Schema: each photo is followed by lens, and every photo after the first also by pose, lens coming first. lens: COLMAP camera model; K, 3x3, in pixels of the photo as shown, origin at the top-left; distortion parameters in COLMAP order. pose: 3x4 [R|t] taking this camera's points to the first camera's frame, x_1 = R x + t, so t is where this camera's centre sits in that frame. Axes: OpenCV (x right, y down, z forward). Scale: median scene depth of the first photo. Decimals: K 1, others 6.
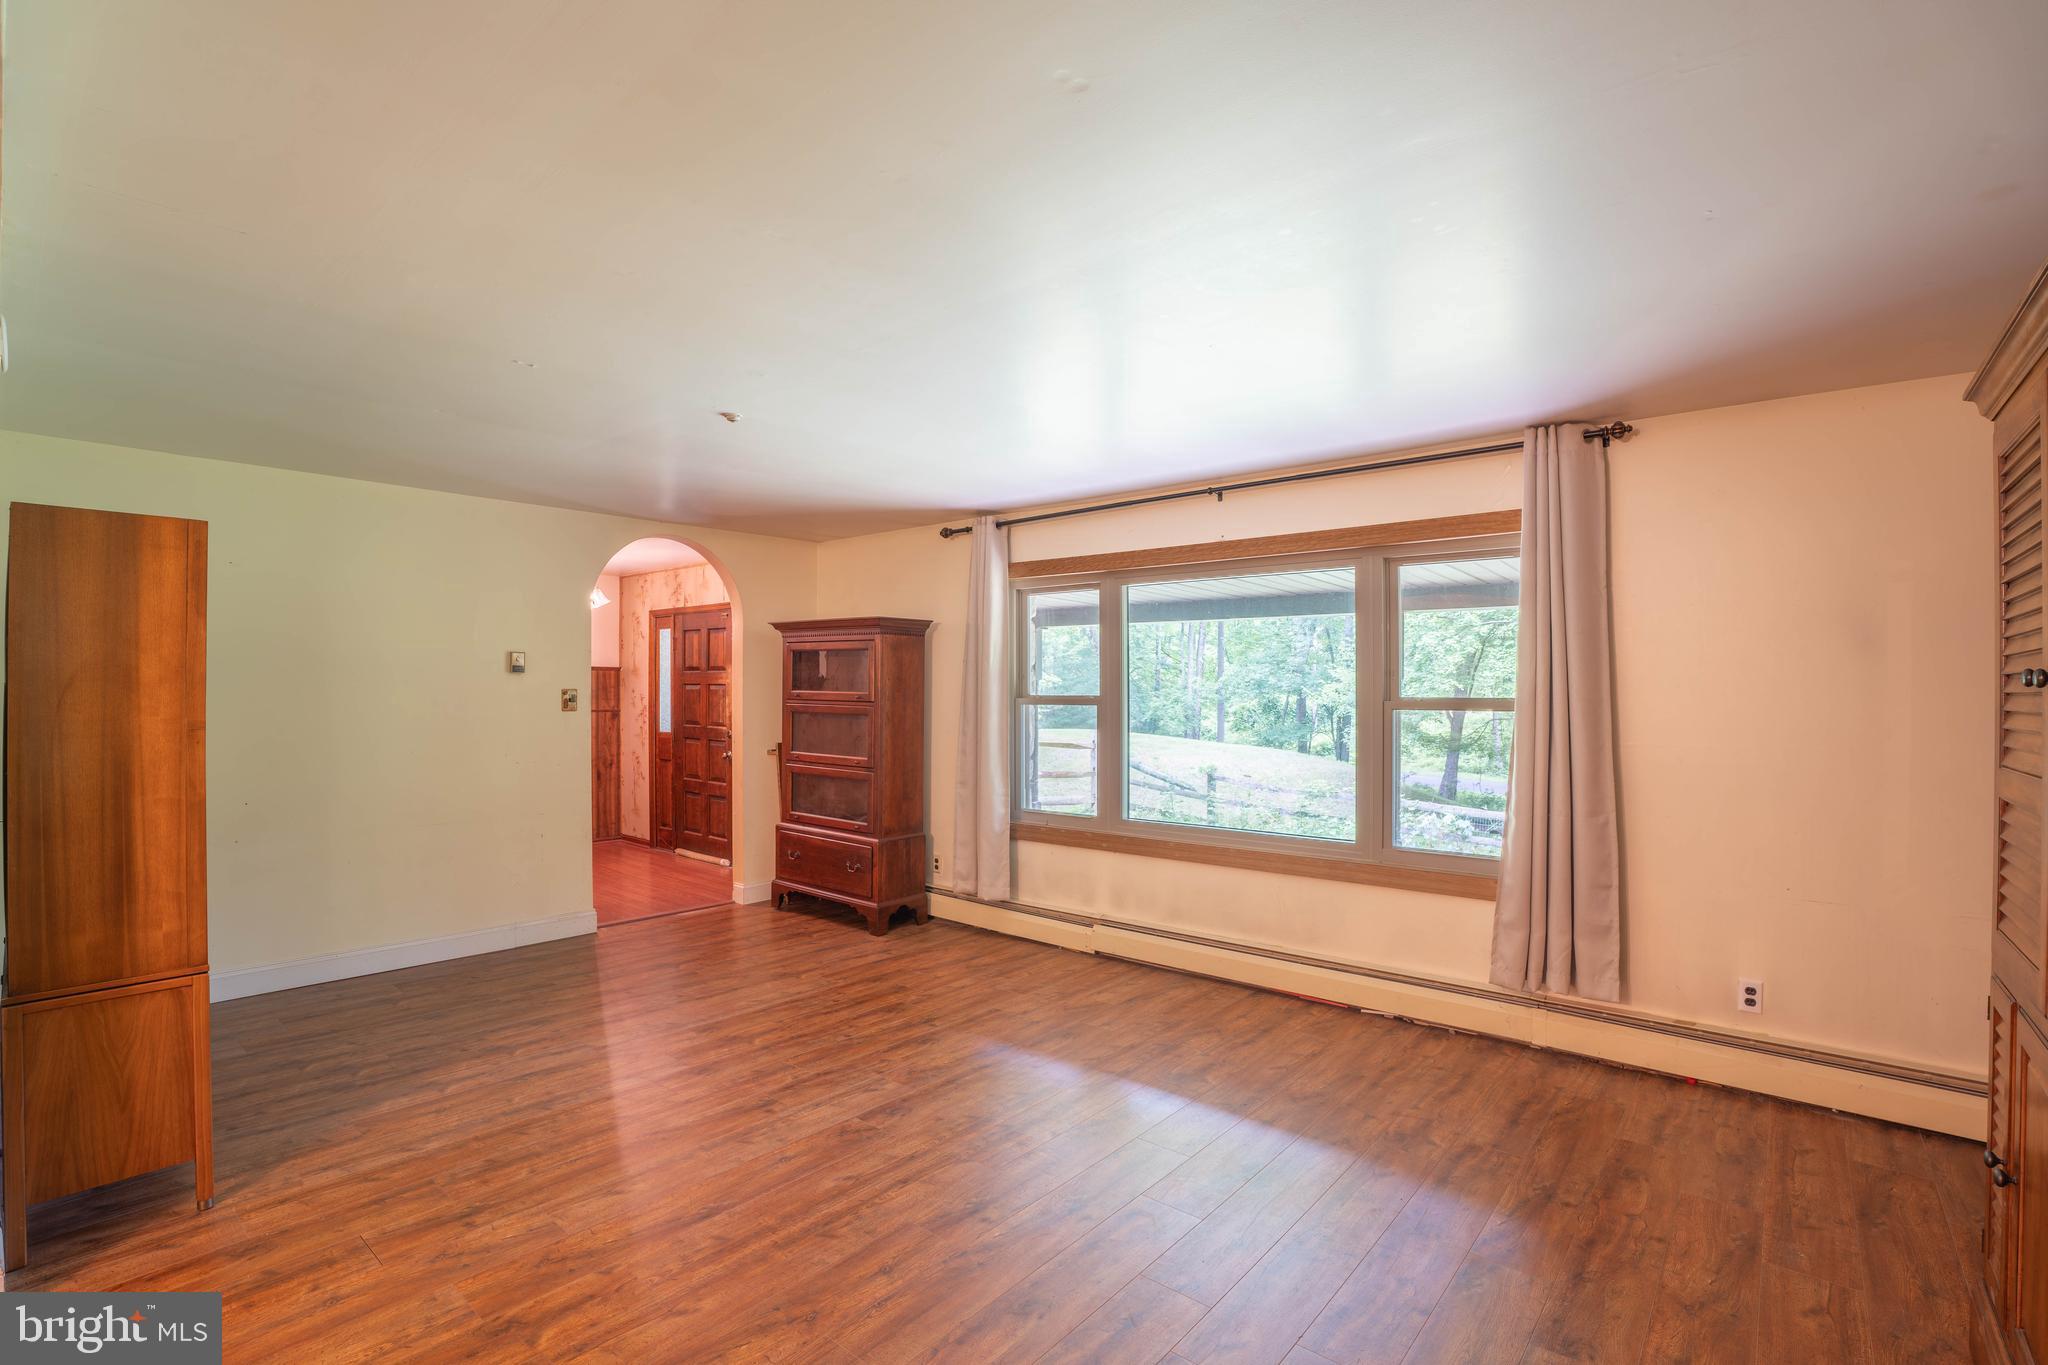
lens RADIAL K [[941.7, 0, 1021.1], [0, 941.7, 674.1], [0, 0, 1]] dist [-0.075050, 0.017567]
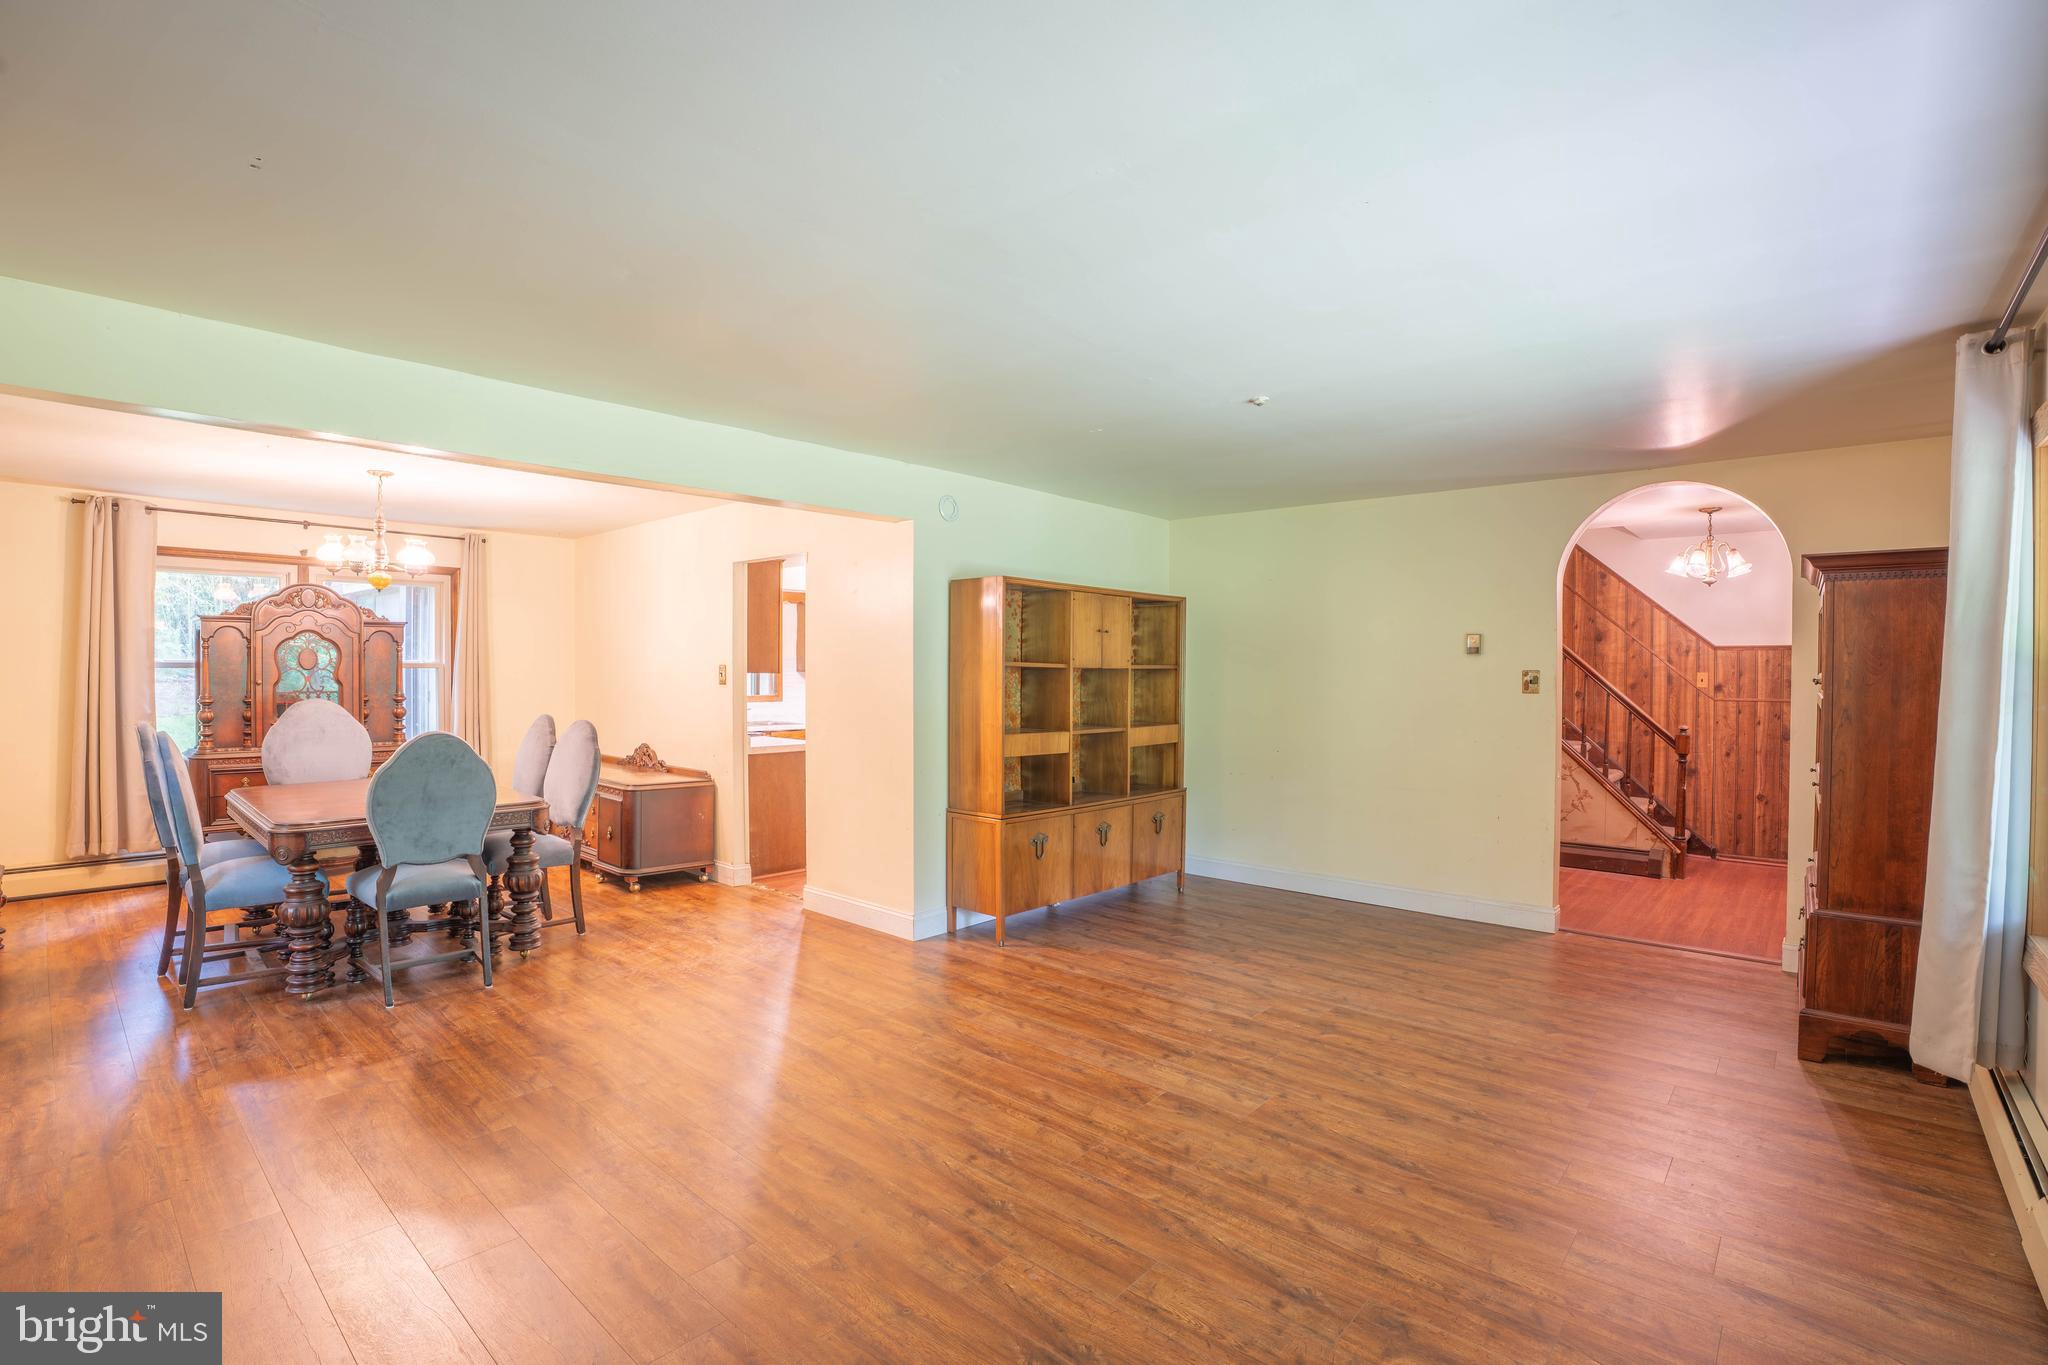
lens RADIAL K [[941.7, 0, 1026.0], [0, 941.7, 676.0], [0, 0, 1]] dist [-0.075050, 0.017567]
pose [[-0.019059, 0.004112, -0.999810, 0.544810], [0.008101, 0.999959, 0.003958, 0.016630], [0.999786, -0.008024, -0.019092, 0.576395]]
